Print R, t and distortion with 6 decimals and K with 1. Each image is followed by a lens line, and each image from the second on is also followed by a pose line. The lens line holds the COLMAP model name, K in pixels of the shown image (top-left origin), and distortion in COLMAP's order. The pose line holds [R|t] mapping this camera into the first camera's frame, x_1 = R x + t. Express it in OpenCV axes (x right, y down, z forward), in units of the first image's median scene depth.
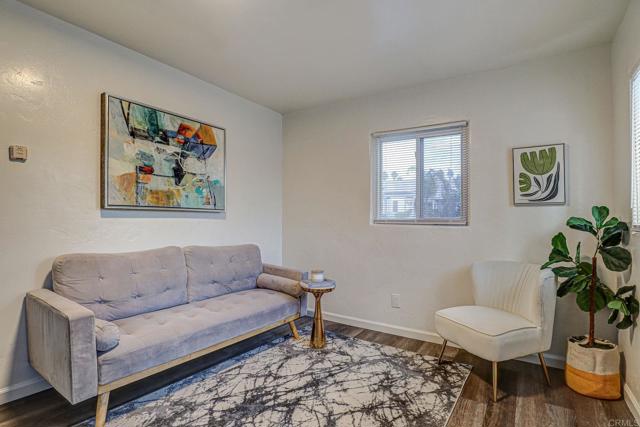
lens RADIAL K [[332.5, 0, 318.6], [0, 332.5, 202.8], [0, 0, 1]] dist [-0.002490, -0.000899]
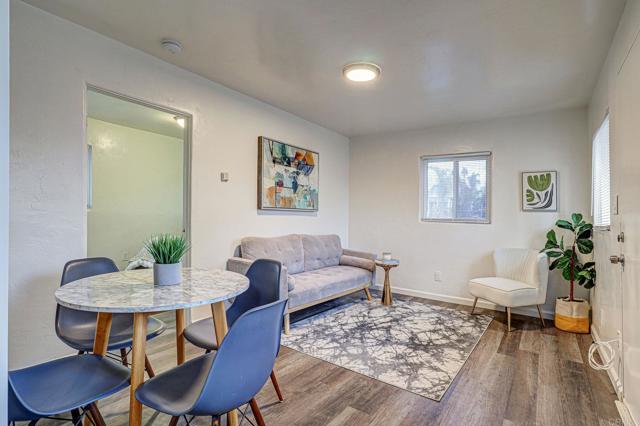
lens RADIAL K [[332.5, 0, 321.4], [0, 332.5, 193.3], [0, 0, 1]] dist [-0.000559, 0.000546]
pose [[0.999505, 0.015298, -0.027476, -0.308278], [-0.015653, 0.999796, -0.012742, -0.042863], [0.027276, 0.013166, 0.999541, -0.579026]]
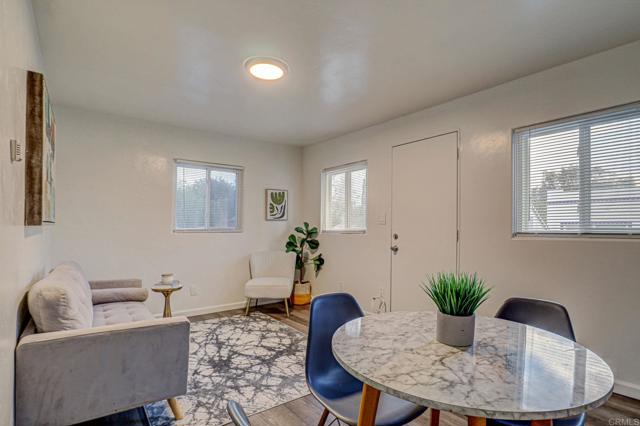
lens RADIAL K [[325.0, 0, 331.6], [0, 325.0, 214.1], [0, 0, 1]] dist [-0.001151, -0.000114]
pose [[0.322703, 0.019926, 0.946291, -1.109138], [-0.043040, 0.999053, -0.006360, -0.034955], [-0.945521, -0.038677, 0.323255, 0.093527]]
